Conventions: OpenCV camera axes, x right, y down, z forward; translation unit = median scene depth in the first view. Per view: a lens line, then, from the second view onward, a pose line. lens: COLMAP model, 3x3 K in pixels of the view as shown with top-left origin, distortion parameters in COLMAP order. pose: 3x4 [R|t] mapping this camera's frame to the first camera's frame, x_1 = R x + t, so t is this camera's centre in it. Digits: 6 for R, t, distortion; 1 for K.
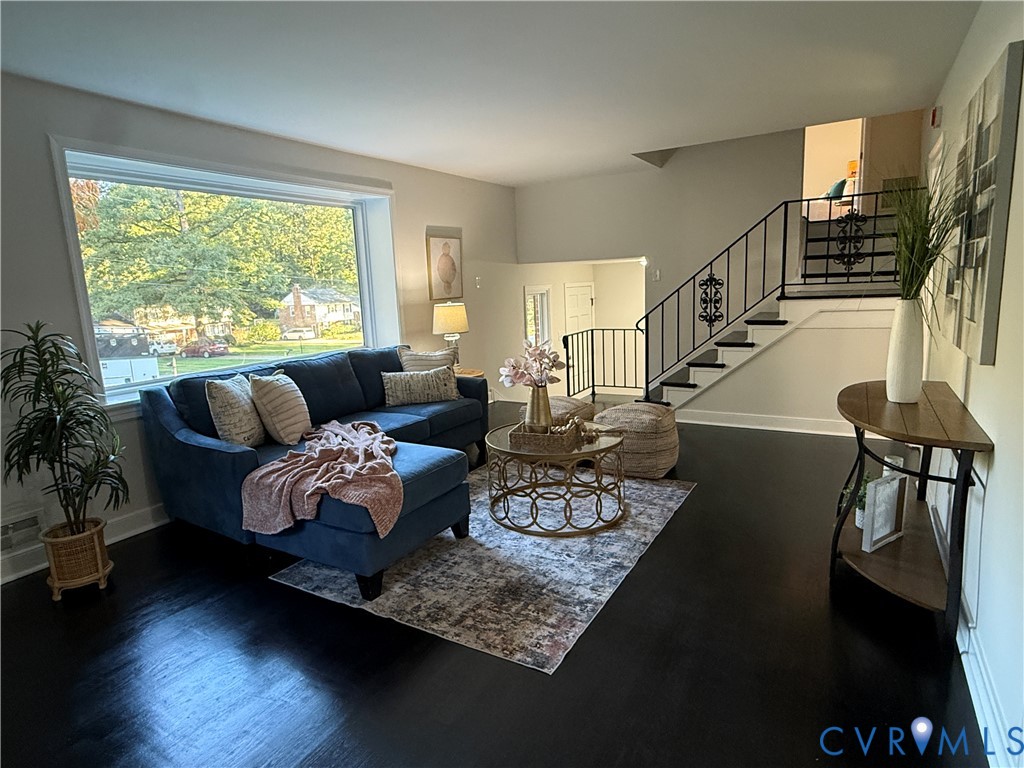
lens RADIAL K [[559.3, 0, 512.0], [0, 559.3, 384.0], [0, 0, 1]] dist [0.003453, 0.000726]
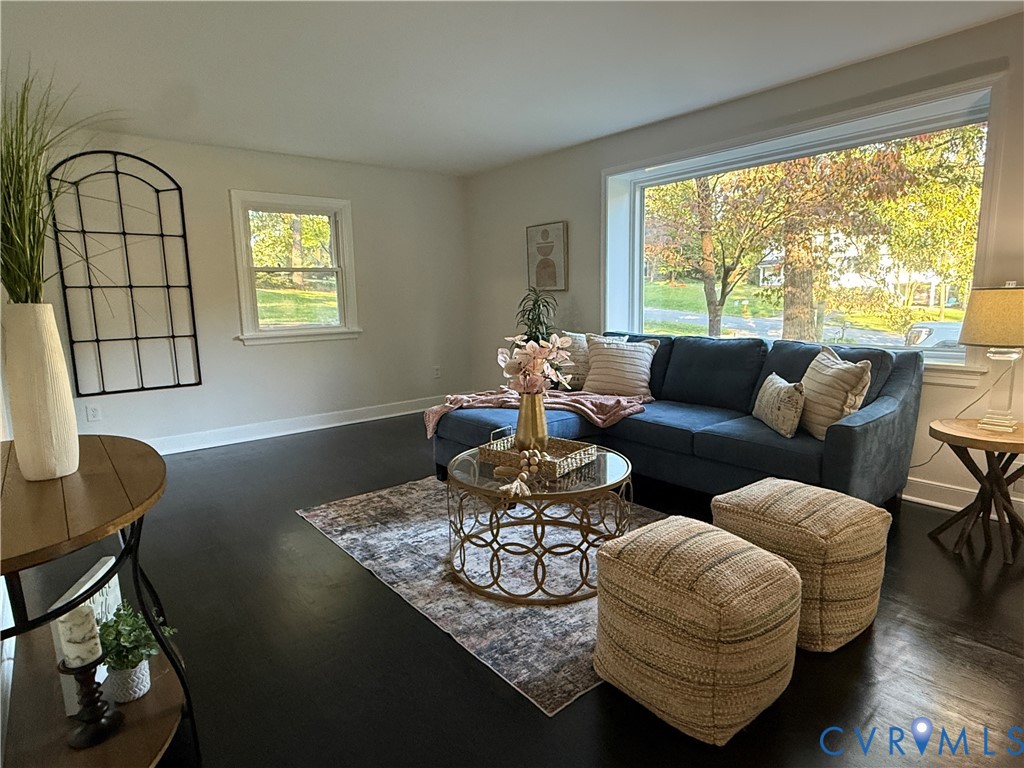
lens RADIAL K [[559.3, 0, 512.0], [0, 559.3, 384.0], [0, 0, 1]] dist [0.003453, 0.000726]
pose [[-0.316642, 0.201074, -0.926988, 0.970033], [-0.132042, 0.958415, 0.252993, -0.254654], [0.939310, 0.202509, -0.276924, 1.446171]]
